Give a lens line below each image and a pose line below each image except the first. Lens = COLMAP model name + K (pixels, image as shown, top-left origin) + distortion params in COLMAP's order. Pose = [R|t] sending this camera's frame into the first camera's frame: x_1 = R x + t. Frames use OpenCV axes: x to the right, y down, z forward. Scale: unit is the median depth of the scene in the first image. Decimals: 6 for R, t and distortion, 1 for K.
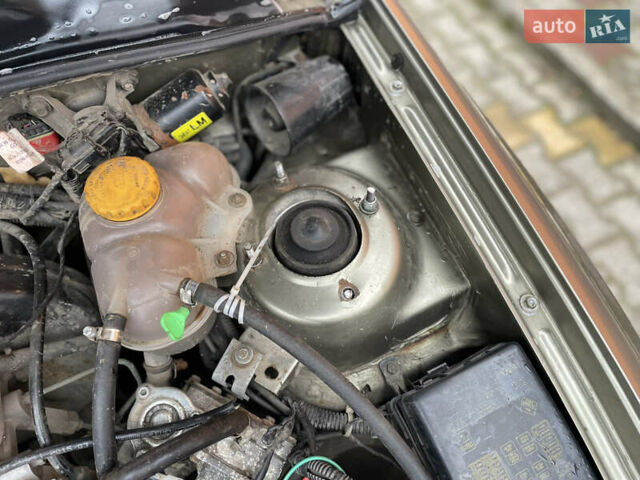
lens RADIAL K [[484.2, 0, 318.3], [0, 484.2, 238.7], [0, 0, 1]] dist [0.066847, -0.076154]
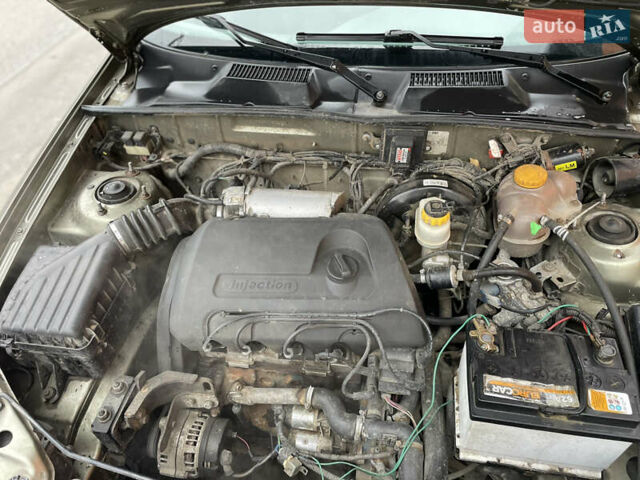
lens RADIAL K [[484.2, 0, 319.5], [0, 484.2, 242.6], [0, 0, 1]] dist [0.066847, -0.076154]
pose [[0.789831, 0.361723, -0.495300, 0.064064], [-0.462686, 0.881521, -0.094039, 0.768793], [0.402601, 0.303443, 0.863617, -1.170739]]
